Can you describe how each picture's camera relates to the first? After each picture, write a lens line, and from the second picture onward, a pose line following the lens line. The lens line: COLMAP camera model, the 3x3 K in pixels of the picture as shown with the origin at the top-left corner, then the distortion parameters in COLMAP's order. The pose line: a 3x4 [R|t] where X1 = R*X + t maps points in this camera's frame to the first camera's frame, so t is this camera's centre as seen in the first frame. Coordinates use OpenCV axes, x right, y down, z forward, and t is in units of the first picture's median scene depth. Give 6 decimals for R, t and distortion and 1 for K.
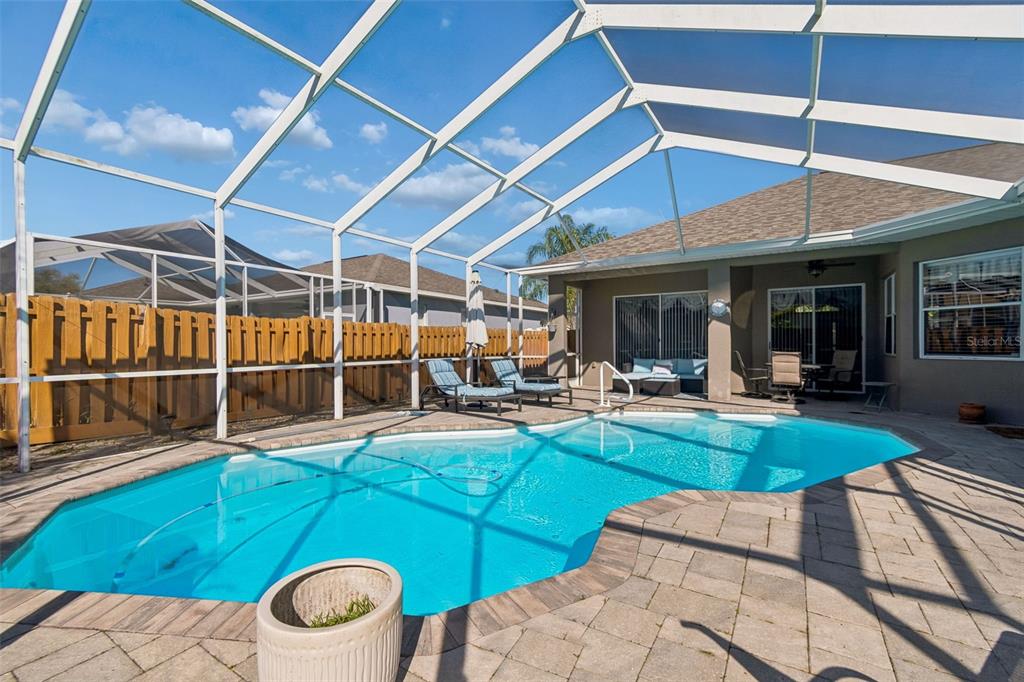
lens RADIAL K [[452.9, 0, 501.9], [0, 452.9, 341.4], [0, 0, 1]] dist [0.000469, -0.000516]
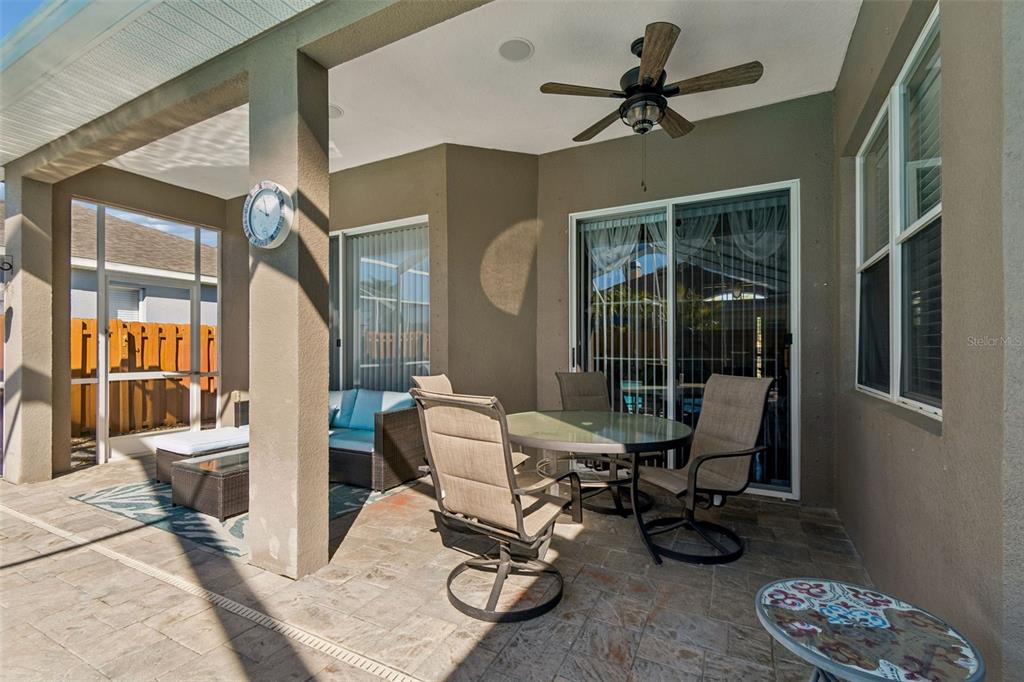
lens RADIAL K [[456.5, 0, 505.4], [0, 456.5, 352.3], [0, 0, 1]] dist [0.001909, 0.000392]
pose [[0.997120, 0.008333, 0.075376, 0.552712], [-0.008514, 0.999962, 0.002076, 0.004073], [-0.075355, -0.002712, 0.997153, 0.669119]]
